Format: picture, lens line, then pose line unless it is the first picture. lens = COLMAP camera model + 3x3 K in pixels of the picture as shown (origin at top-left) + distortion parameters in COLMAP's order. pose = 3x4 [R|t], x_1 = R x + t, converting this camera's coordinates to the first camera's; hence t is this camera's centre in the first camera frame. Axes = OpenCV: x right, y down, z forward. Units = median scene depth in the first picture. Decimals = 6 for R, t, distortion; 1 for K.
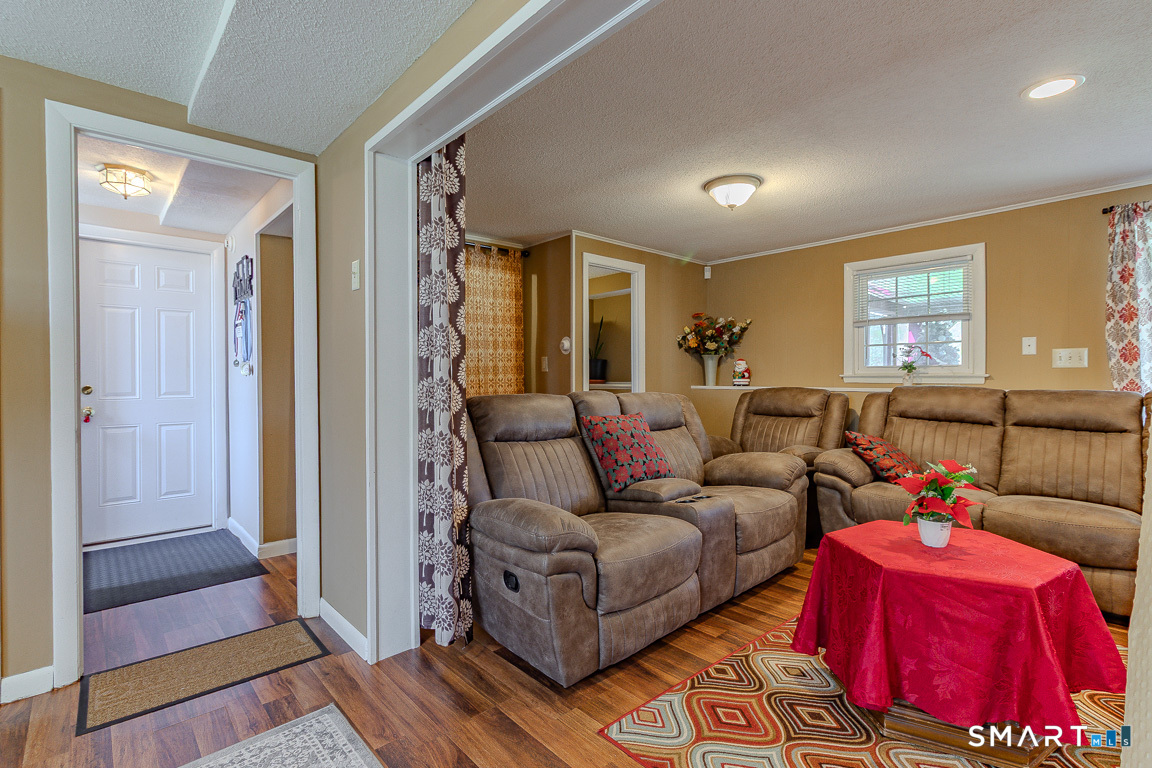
lens RADIAL K [[540.5, 0, 576.0], [0, 540.5, 384.0], [0, 0, 1]] dist [0.001051, 0.000448]
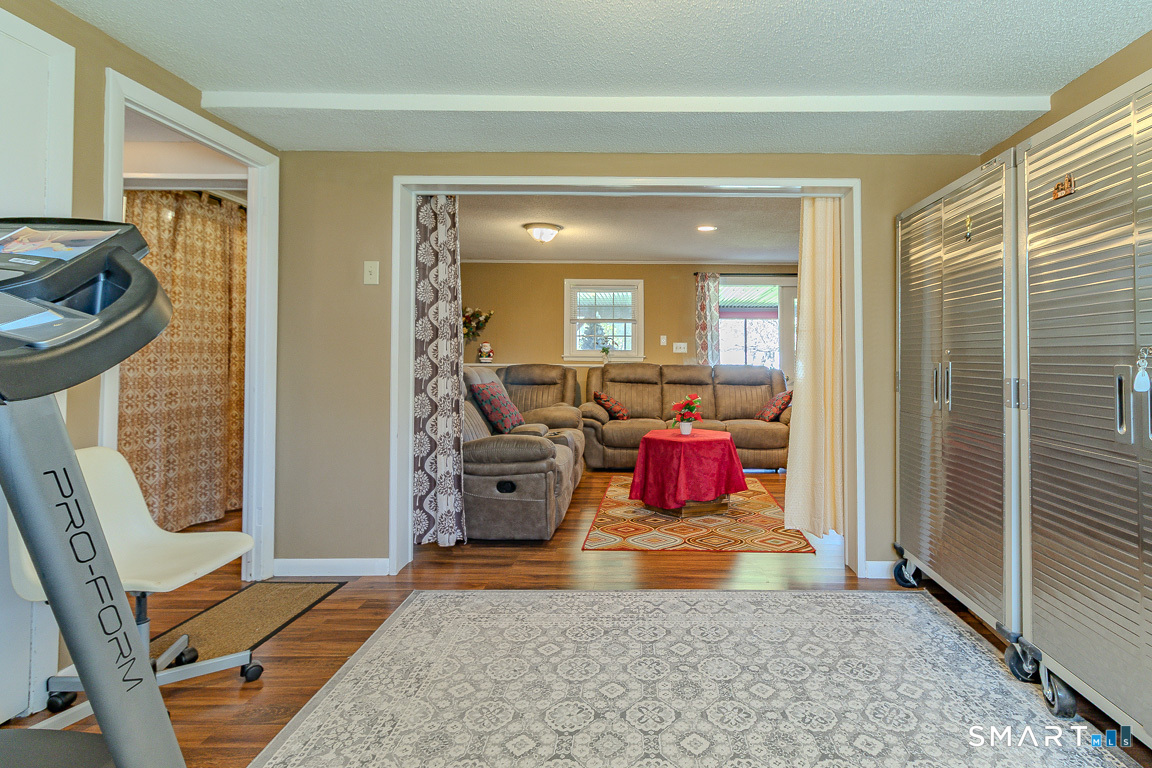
lens RADIAL K [[566.1, 0, 638.8], [0, 566.1, 347.0], [0, 0, 1]] dist [-0.000203, -0.000092]
pose [[0.679978, 0.020851, 0.732936, -0.659055], [0.000767, 0.999575, -0.029147, 0.007019], [-0.733232, 0.020382, 0.679673, -0.242737]]
